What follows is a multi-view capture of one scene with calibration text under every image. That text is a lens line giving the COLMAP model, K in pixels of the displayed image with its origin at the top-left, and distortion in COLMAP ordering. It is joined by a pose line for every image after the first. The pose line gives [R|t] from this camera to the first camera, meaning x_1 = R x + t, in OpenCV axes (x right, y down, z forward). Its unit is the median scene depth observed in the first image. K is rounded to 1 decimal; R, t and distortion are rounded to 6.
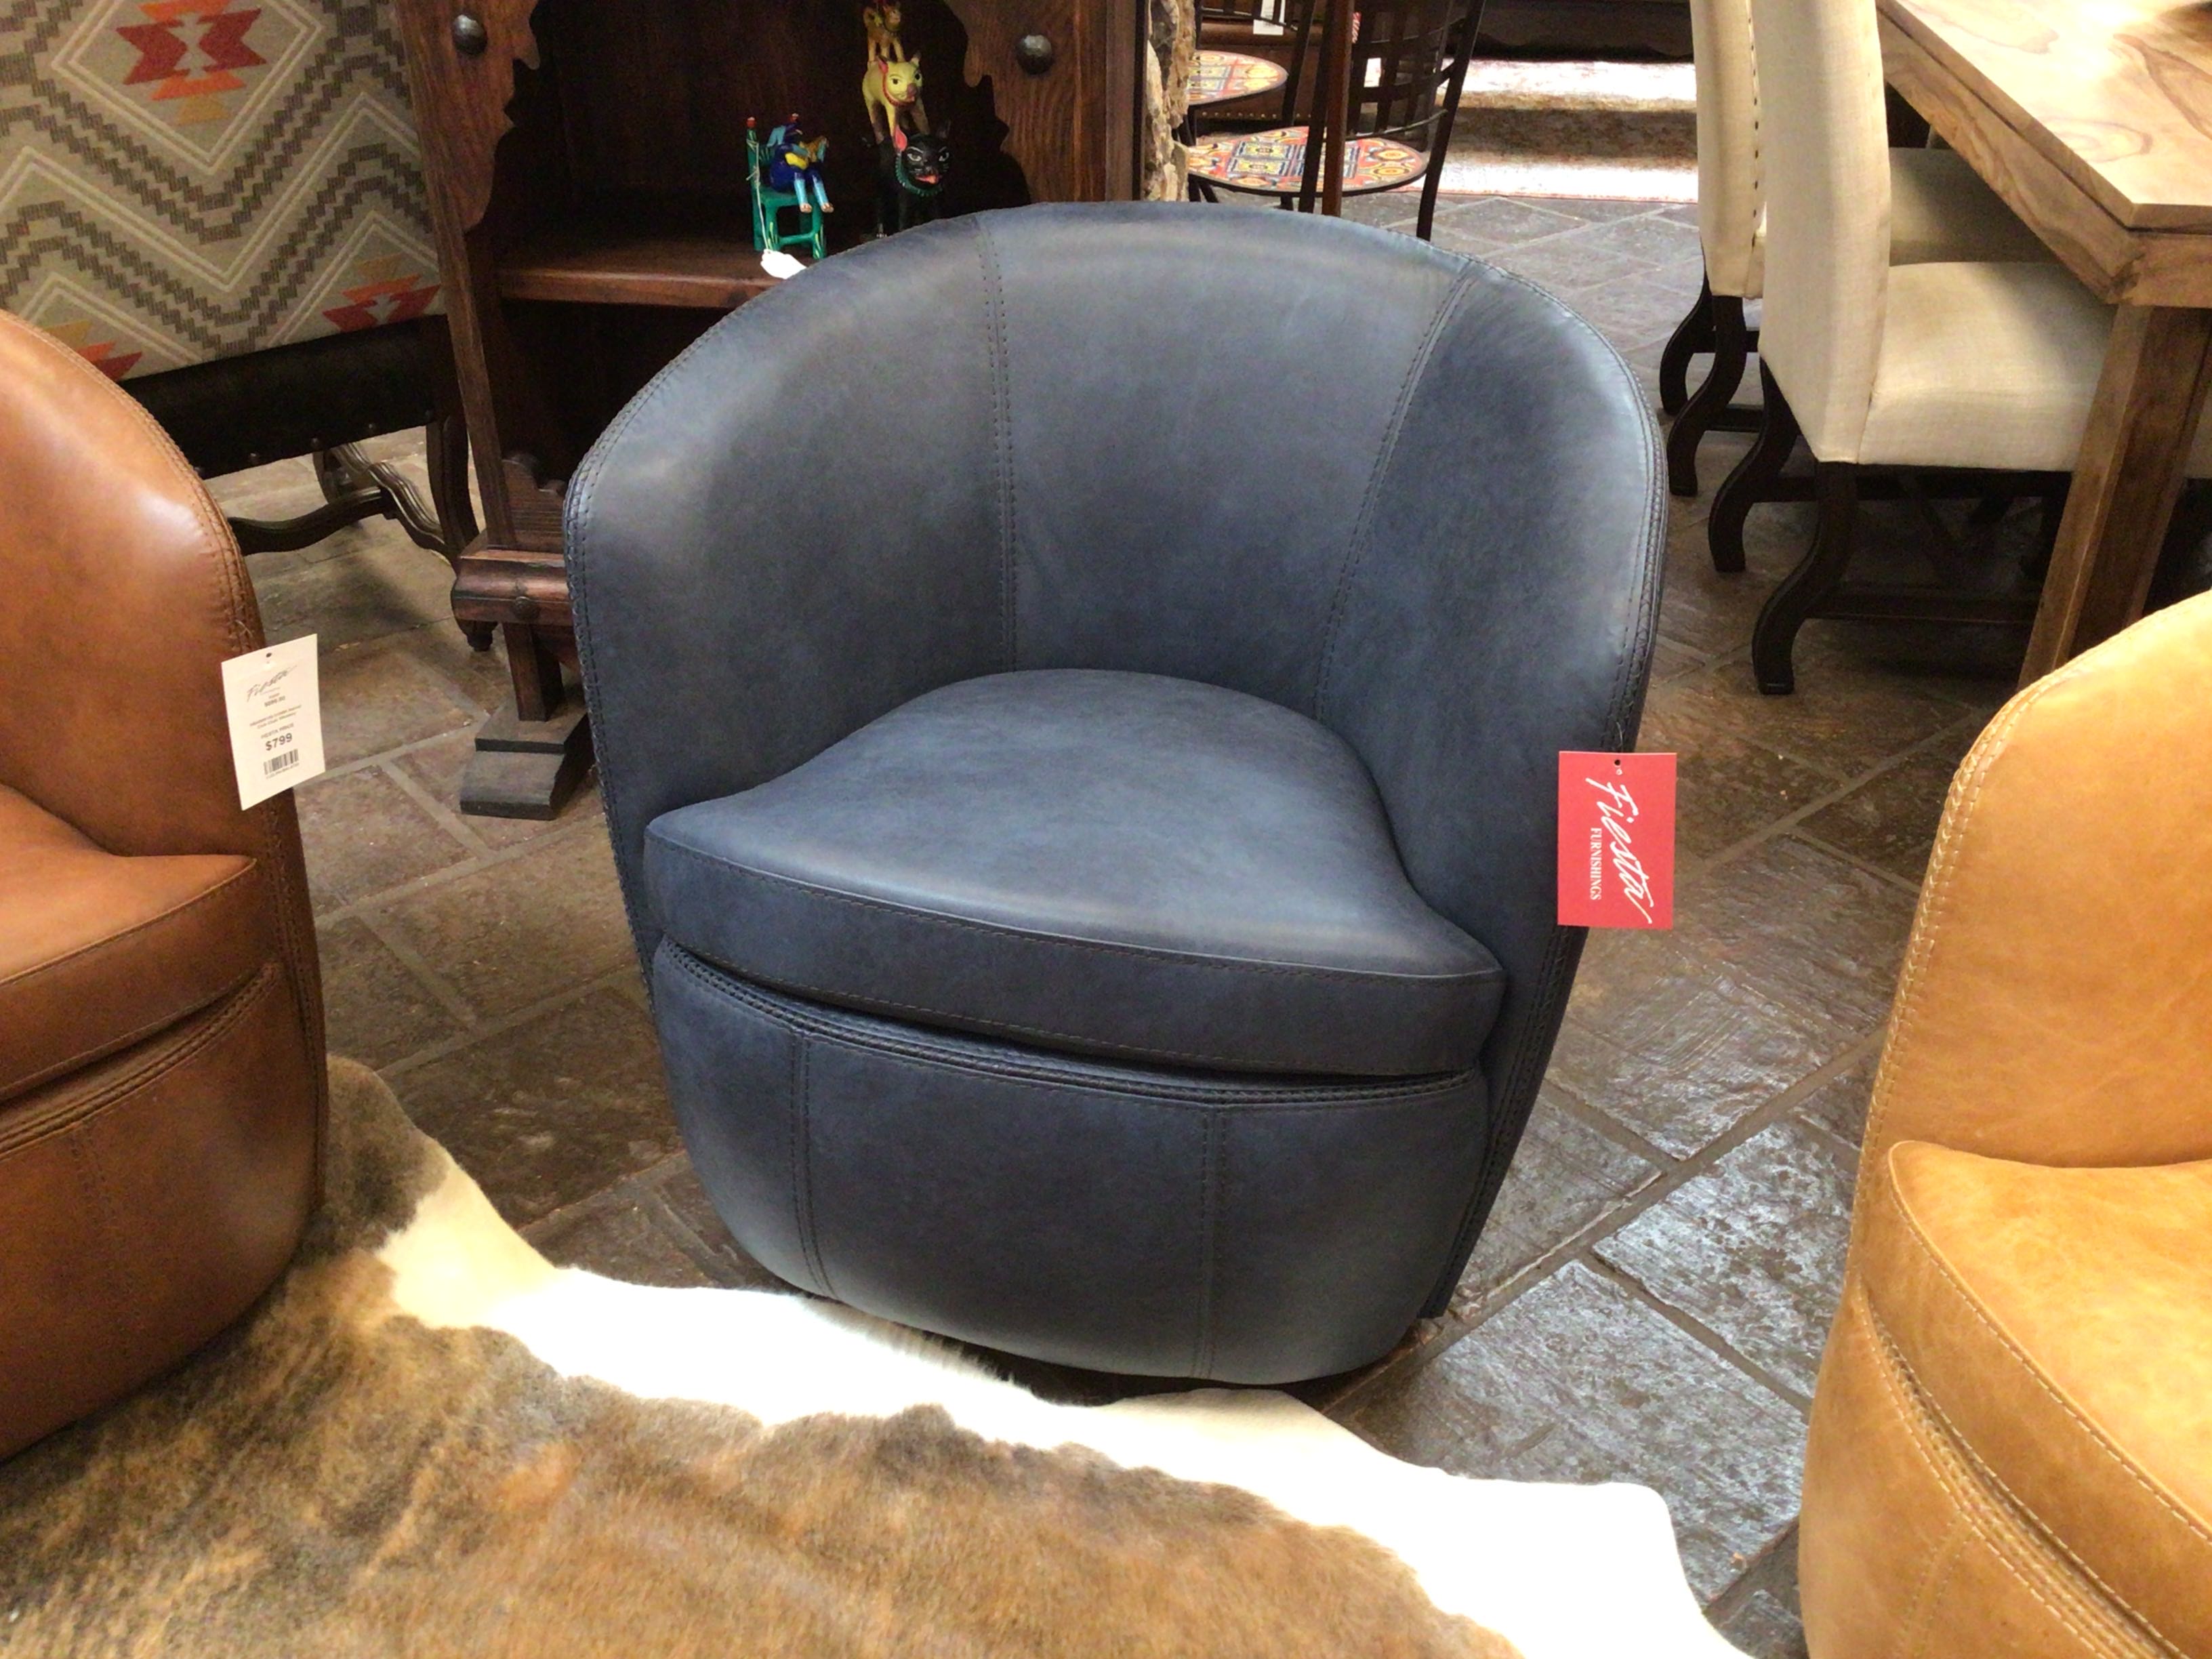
lens RADIAL K [[2204.2, 0, 1106.0], [0, 2204.2, 829.5], [0, 0, 1]] dist [-0.005120, -0.014032]
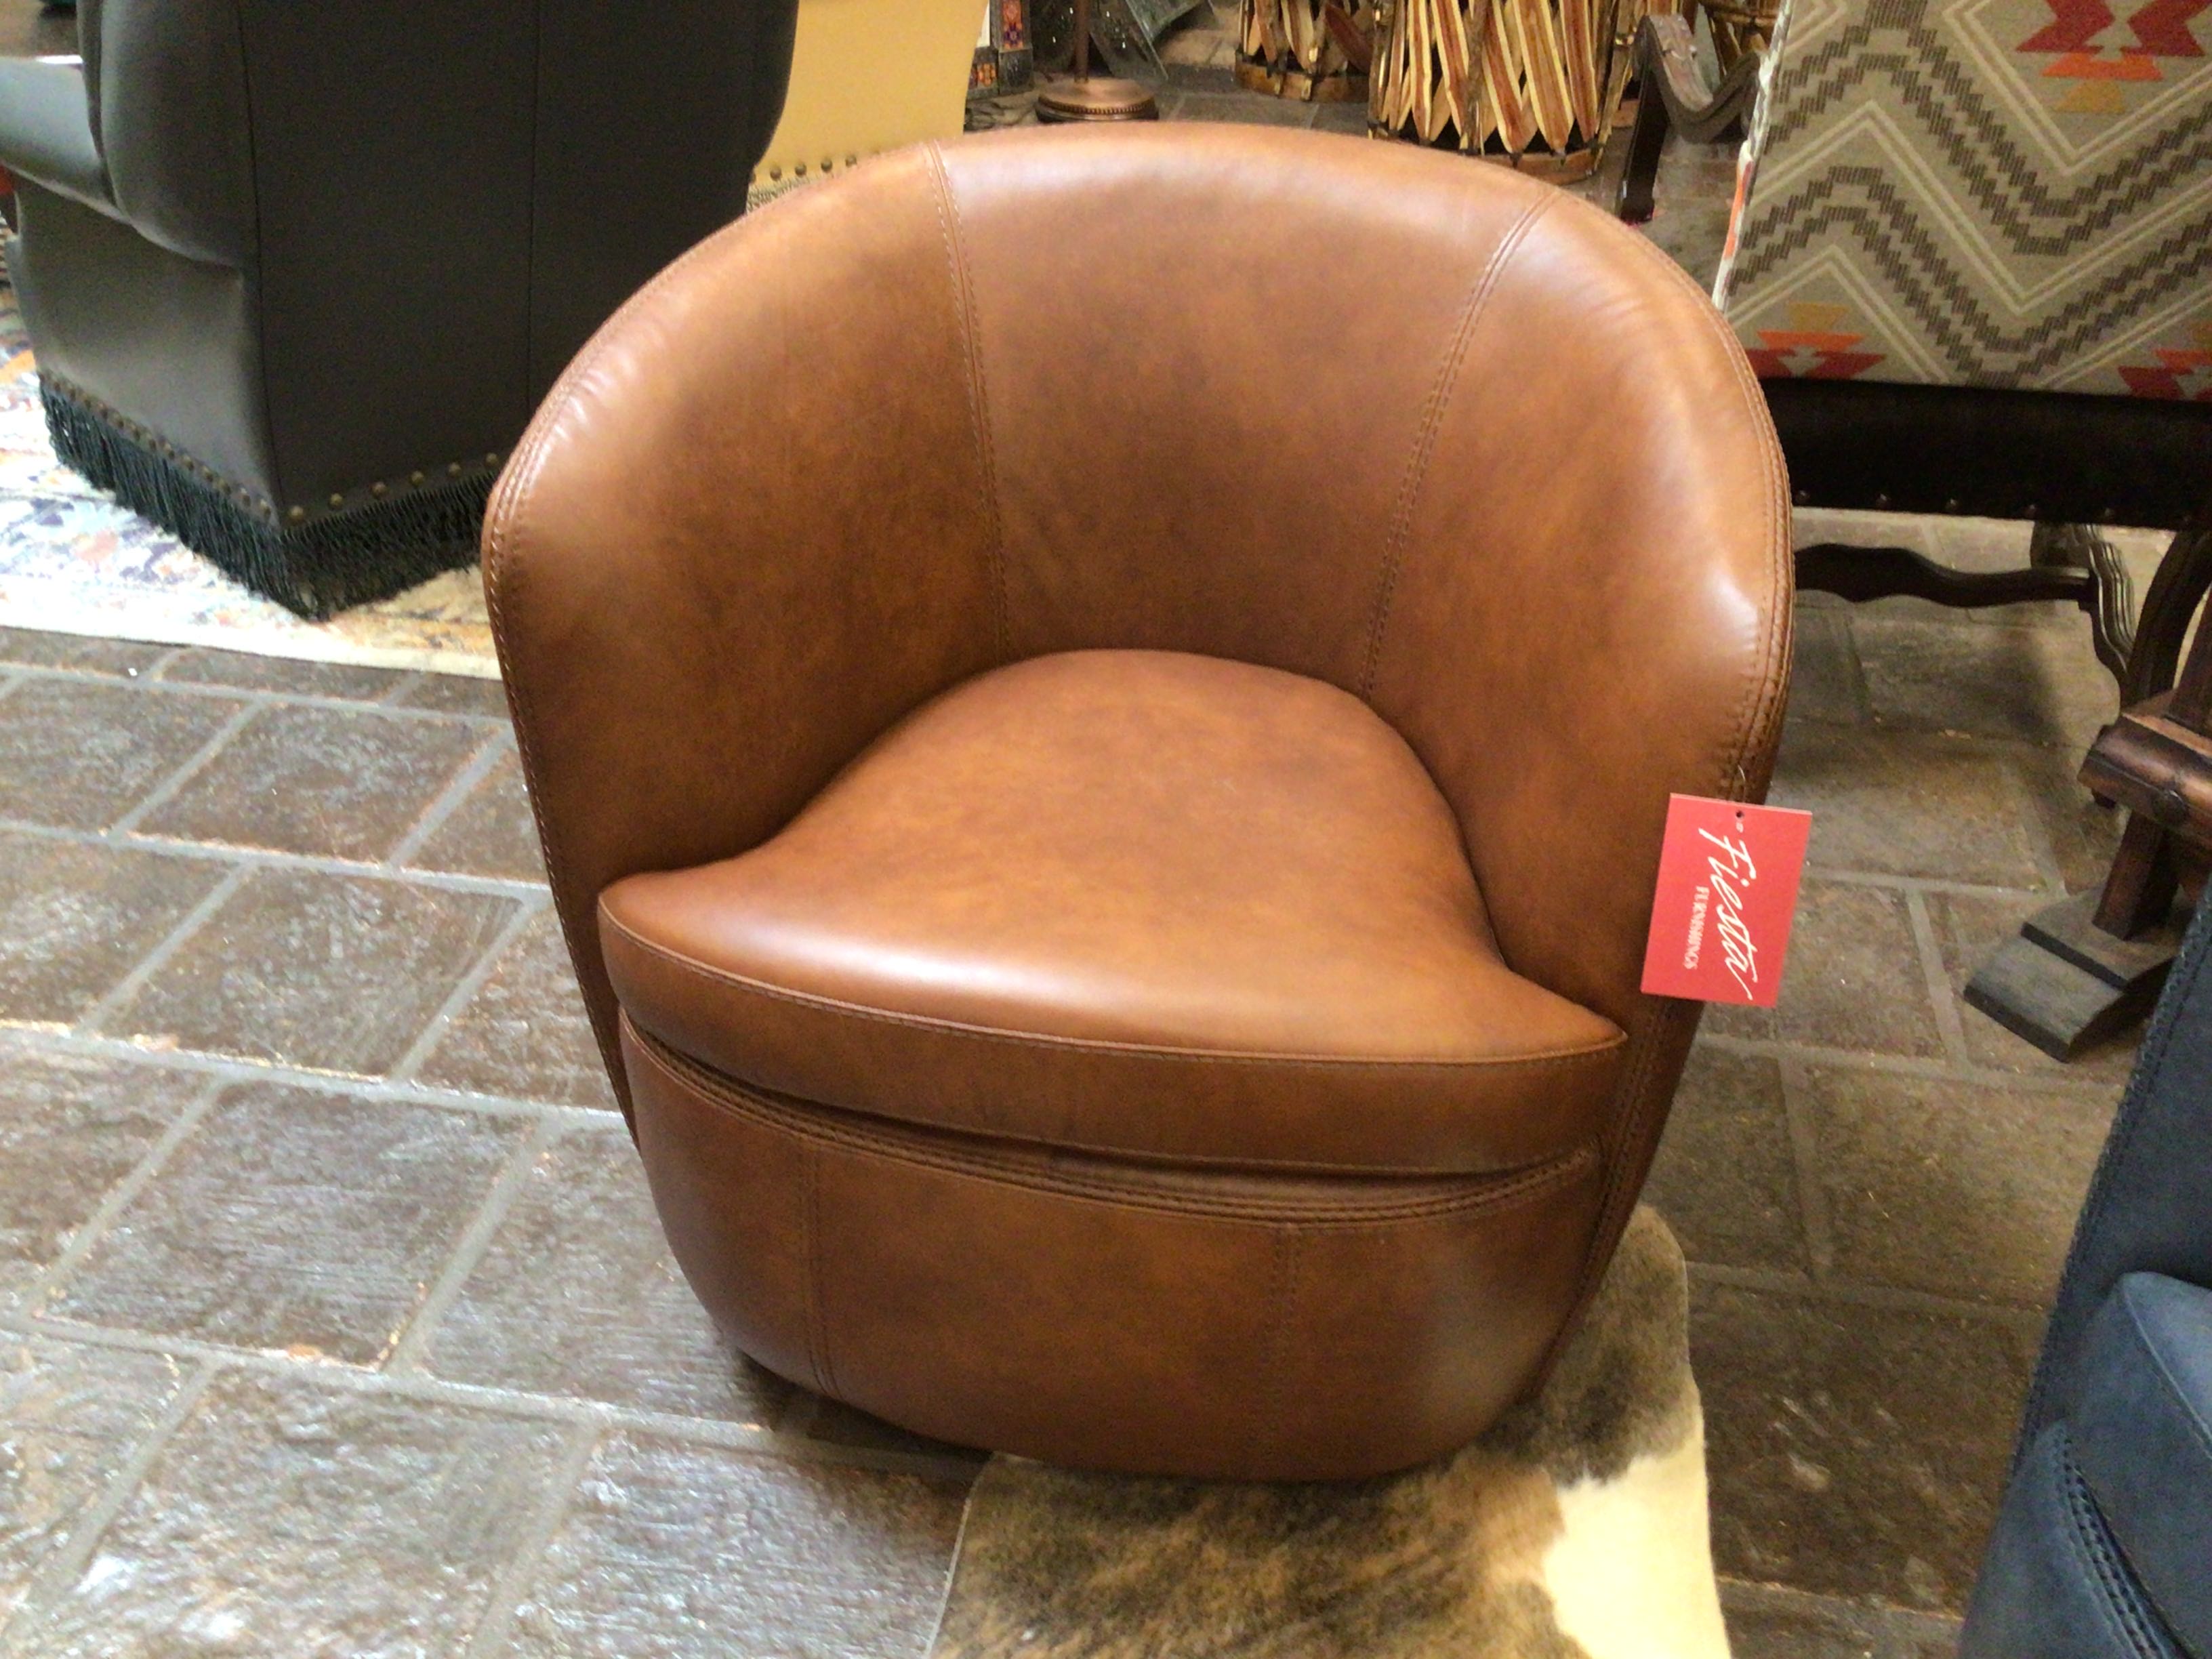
lens RADIAL K [[2010.5, 0, 1106.0], [0, 2010.5, 829.5], [0, 0, 1]] dist [0.053786, -0.017034]
pose [[0.651719, 0.434996, -0.621321, -0.058203], [-0.400823, 0.892981, 0.204757, -0.092292], [0.643897, 0.115595, 0.756329, 0.217032]]
